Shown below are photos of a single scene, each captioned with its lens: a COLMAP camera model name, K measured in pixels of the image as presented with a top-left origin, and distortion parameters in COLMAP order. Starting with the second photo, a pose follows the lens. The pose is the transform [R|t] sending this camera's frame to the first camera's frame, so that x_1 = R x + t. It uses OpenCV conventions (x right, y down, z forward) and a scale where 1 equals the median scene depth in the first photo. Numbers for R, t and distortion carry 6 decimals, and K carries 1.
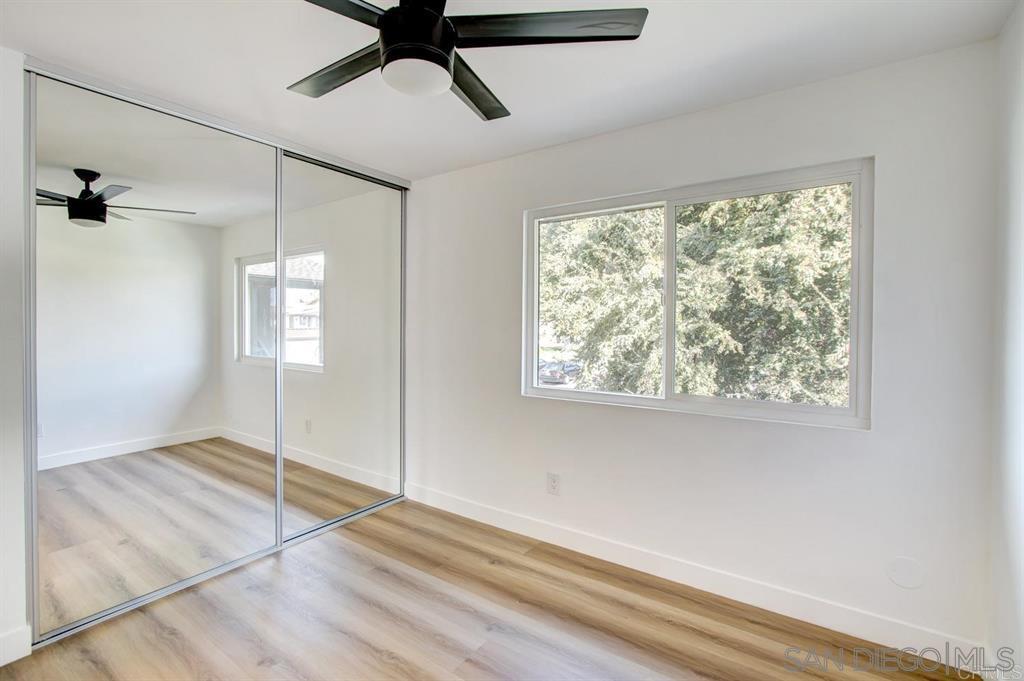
lens RADIAL K [[458.0, 0, 458.5], [0, 458.0, 329.7], [0, 0, 1]] dist [-0.018797, 0.000329]
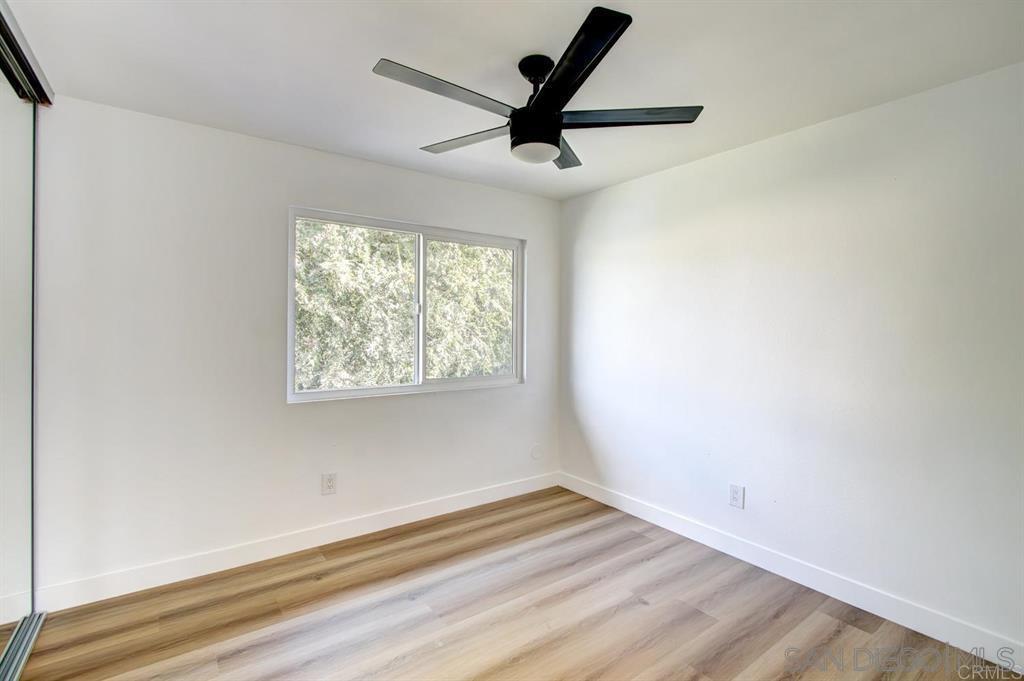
lens RADIAL K [[477.8, 0, 529.3], [0, 477.8, 330.0], [0, 0, 1]] dist [-0.019415, -0.000358]
pose [[0.279086, -0.004777, 0.960254, -0.711260], [0.007566, 0.999968, 0.002776, -0.004854], [-0.960236, 0.006490, 0.279113, 0.286676]]
